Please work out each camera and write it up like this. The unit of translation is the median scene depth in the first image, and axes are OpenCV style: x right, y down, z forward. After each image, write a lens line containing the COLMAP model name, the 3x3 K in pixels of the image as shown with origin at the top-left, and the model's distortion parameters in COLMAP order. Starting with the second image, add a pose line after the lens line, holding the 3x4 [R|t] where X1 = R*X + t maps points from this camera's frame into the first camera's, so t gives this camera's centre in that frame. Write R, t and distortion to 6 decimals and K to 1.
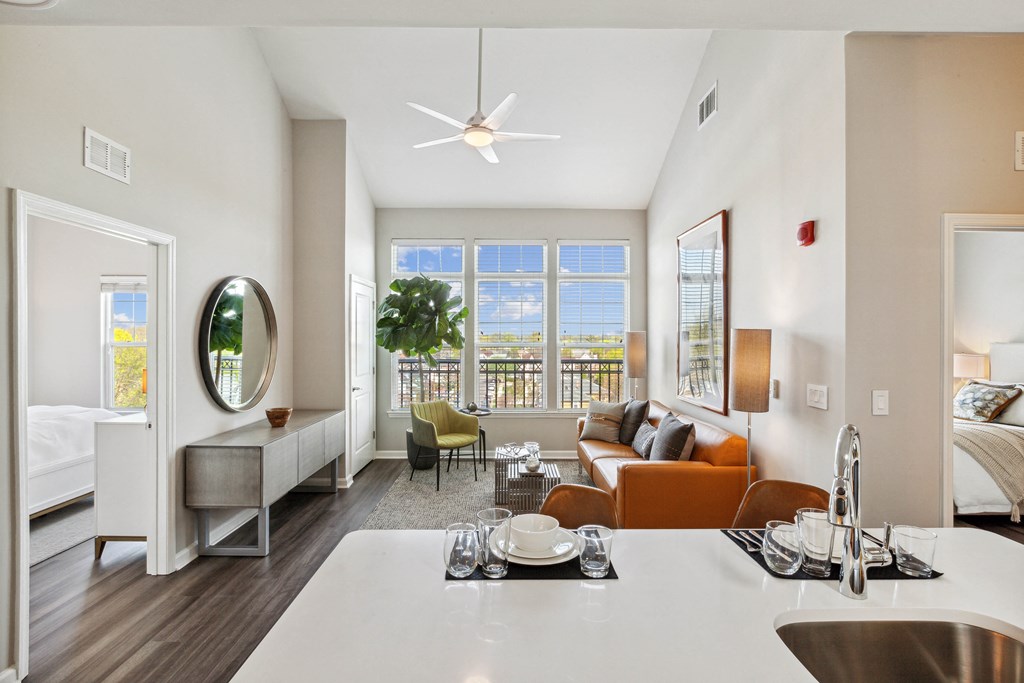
lens RADIAL K [[469.3, 0, 511.2], [0, 469.3, 349.8], [0, 0, 1]] dist [-0.000469, -0.000095]
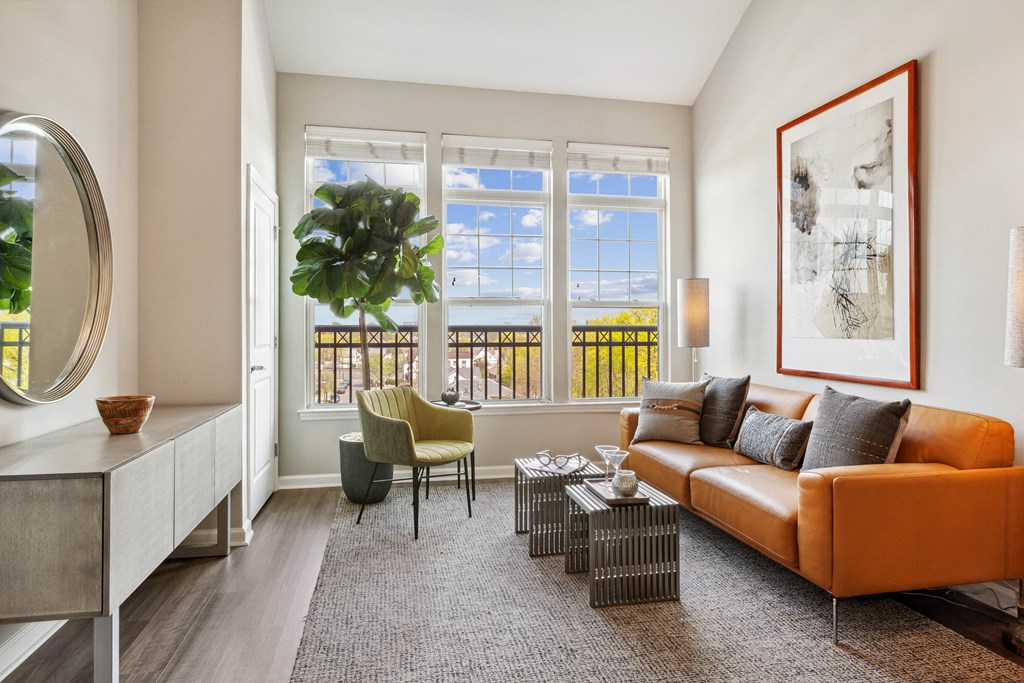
lens RADIAL K [[588.8, 0, 509.3], [0, 588.8, 338.2], [0, 0, 1]] dist [-0.003972, -0.001231]
pose [[0.982961, -0.005909, 0.183719, -0.166720], [0.007177, 0.999955, -0.006238, 0.055628], [-0.183674, 0.007450, 0.982959, 0.251770]]
